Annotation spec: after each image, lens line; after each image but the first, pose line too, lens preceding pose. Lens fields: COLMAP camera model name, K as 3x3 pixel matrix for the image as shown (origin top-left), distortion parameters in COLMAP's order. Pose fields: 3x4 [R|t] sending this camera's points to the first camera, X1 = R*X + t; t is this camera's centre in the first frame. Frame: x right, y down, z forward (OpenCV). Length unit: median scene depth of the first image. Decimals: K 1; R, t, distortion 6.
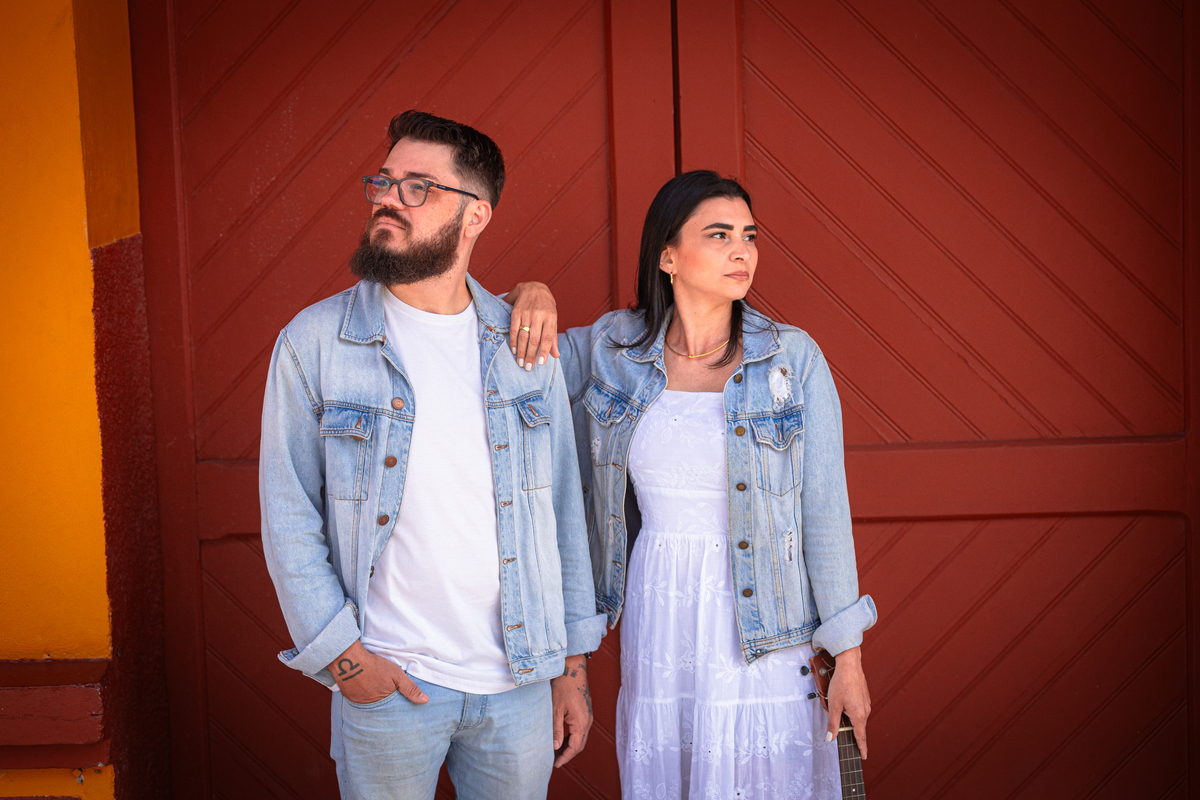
lens RADIAL K [[2889.3, 0, 538.4], [0, 2889.3, 403.2], [0, 0, 1]] dist [-0.410070, 5.359772]
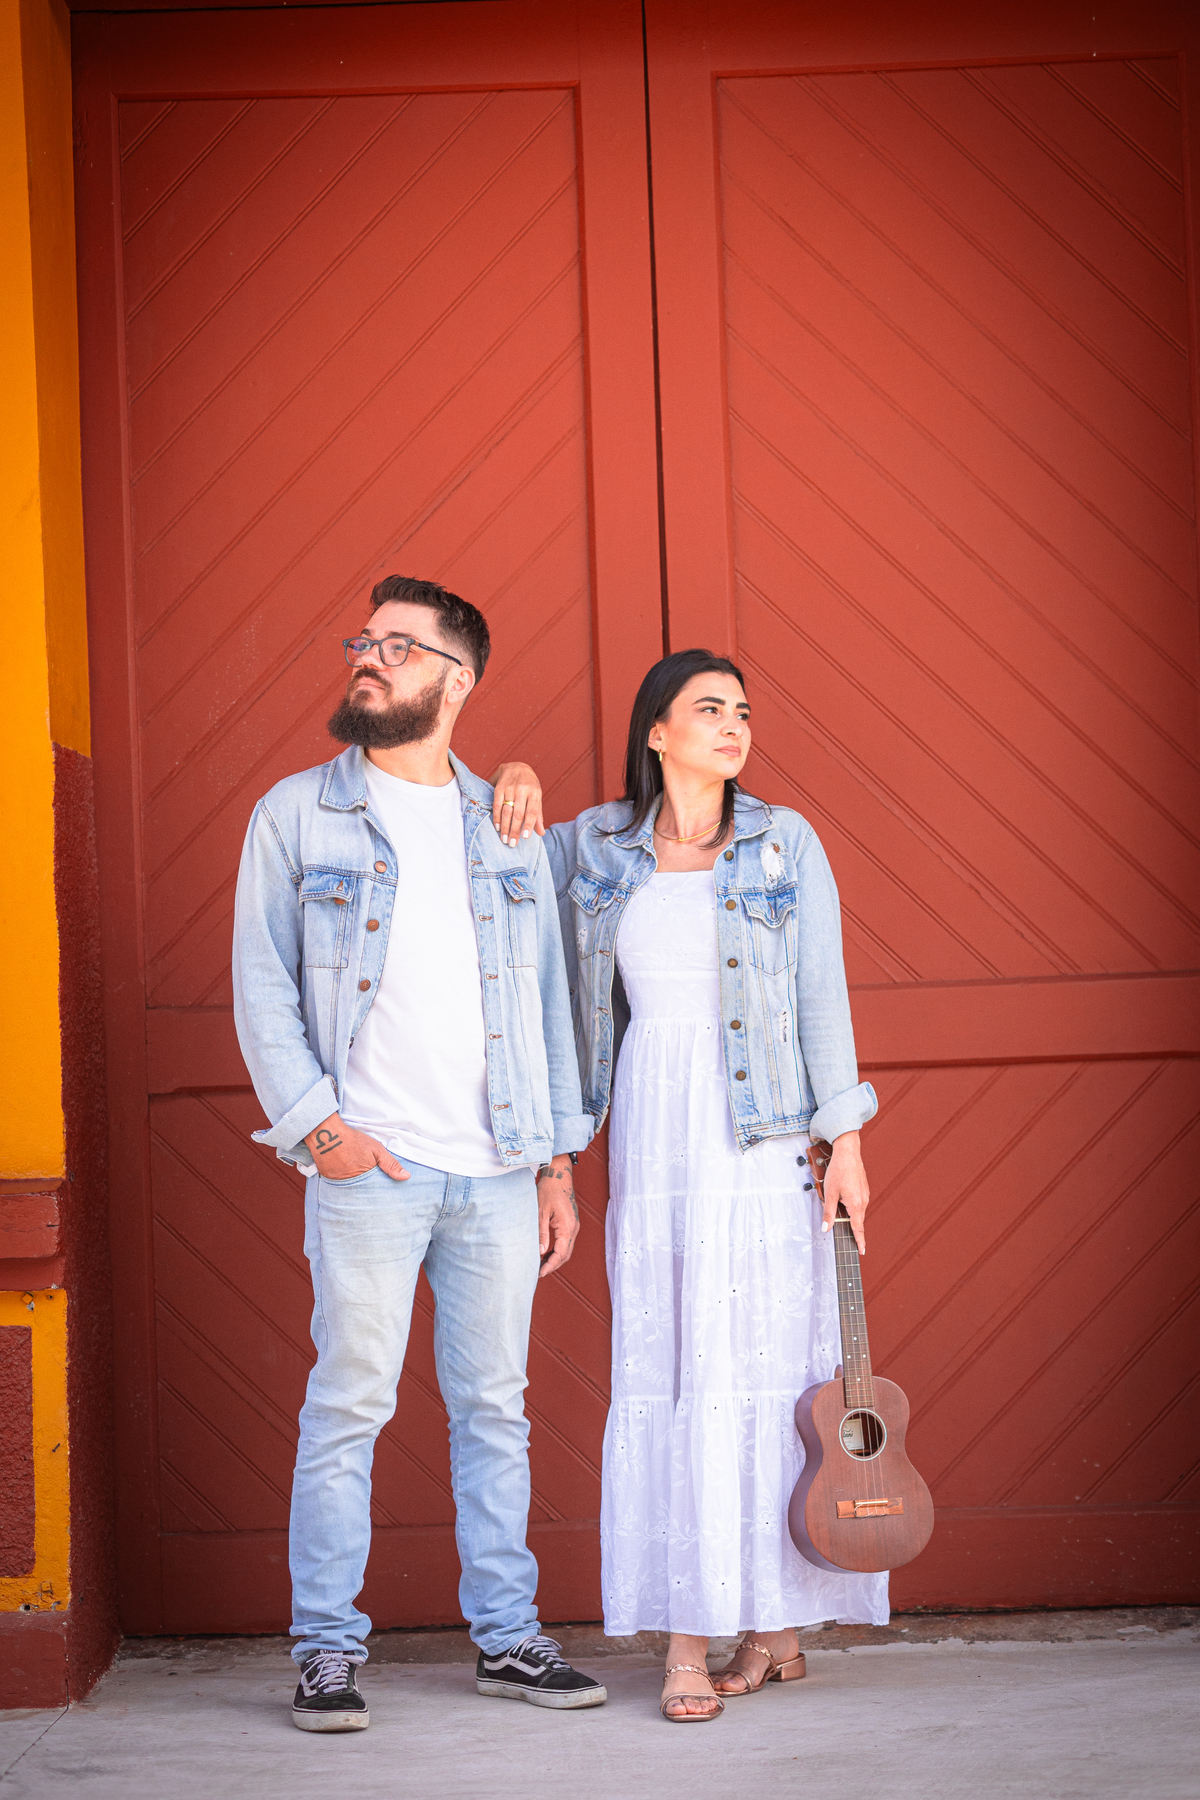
lens RADIAL K [[4333.9, 0, 600.0], [0, 4333.9, 900.0], [0, 0, 1]] dist [-0.410070, 5.359772]
pose [[0.999595, 0.000428, 0.028464, -0.015420], [0.003694, 0.989482, -0.144610, 0.215939], [-0.028227, 0.144657, 0.989079, -0.434255]]
